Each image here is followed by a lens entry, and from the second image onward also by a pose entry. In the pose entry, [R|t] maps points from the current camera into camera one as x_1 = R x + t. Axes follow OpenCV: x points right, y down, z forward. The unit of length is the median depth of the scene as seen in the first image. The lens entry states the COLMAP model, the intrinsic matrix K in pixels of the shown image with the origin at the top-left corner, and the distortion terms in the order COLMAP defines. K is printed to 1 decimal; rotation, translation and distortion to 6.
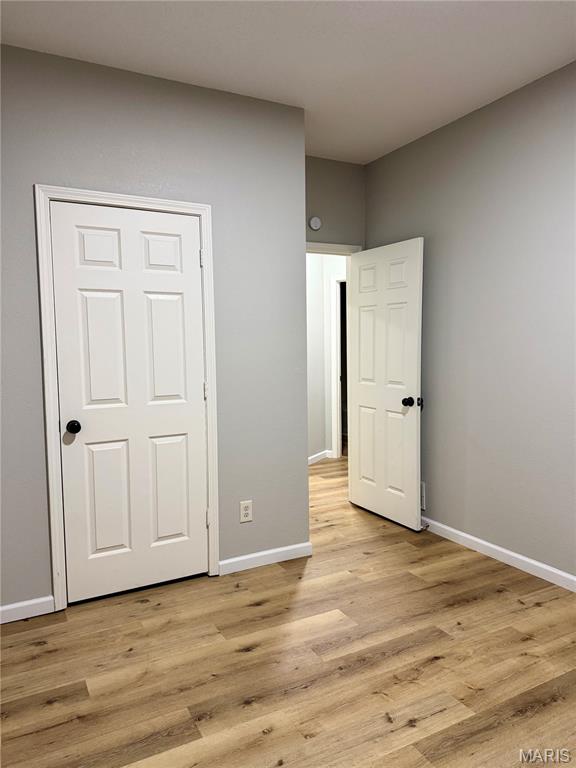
lens RADIAL K [[547.3, 0, 285.9], [0, 547.3, 382.0], [0, 0, 1]] dist [0.076832, -0.074734]
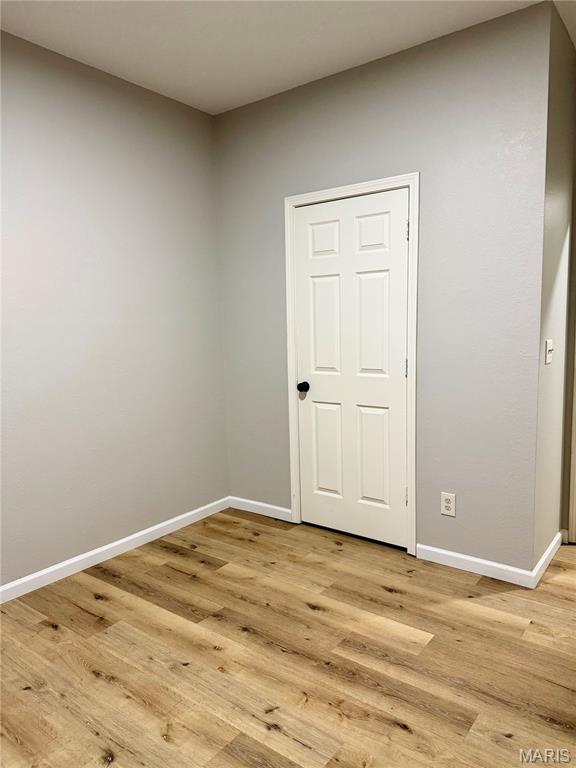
lens RADIAL K [[547.3, 0, 285.9], [0, 547.3, 382.0], [0, 0, 1]] dist [0.076832, -0.074734]
pose [[0.414771, 0.109004, -0.903373, 0.938041], [-0.044288, 0.994041, 0.099609, -0.067503], [0.908847, -0.001306, 0.417127, 0.562281]]
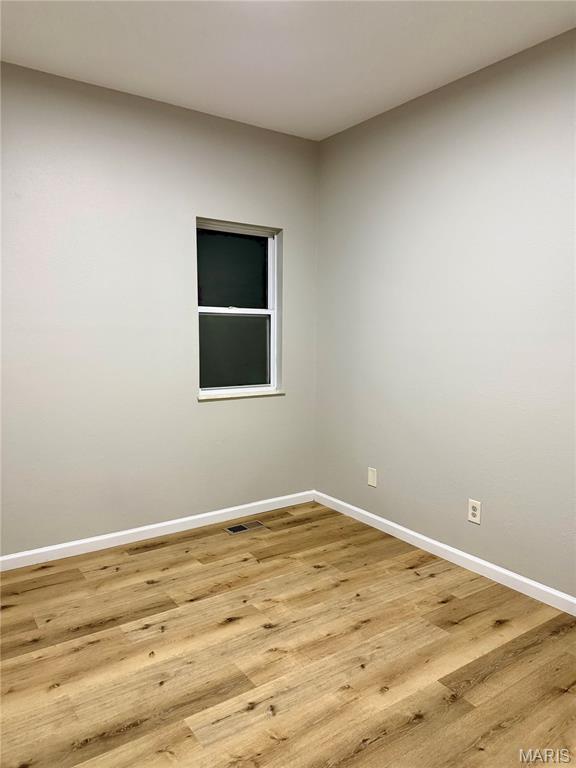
lens RADIAL K [[547.3, 0, 285.9], [0, 547.3, 382.0], [0, 0, 1]] dist [0.076832, -0.074734]
pose [[-0.993485, 0.022081, -0.111804, 0.239435], [0.002982, 0.985751, 0.168185, -0.139980], [0.113924, 0.166756, -0.979395, 1.735311]]
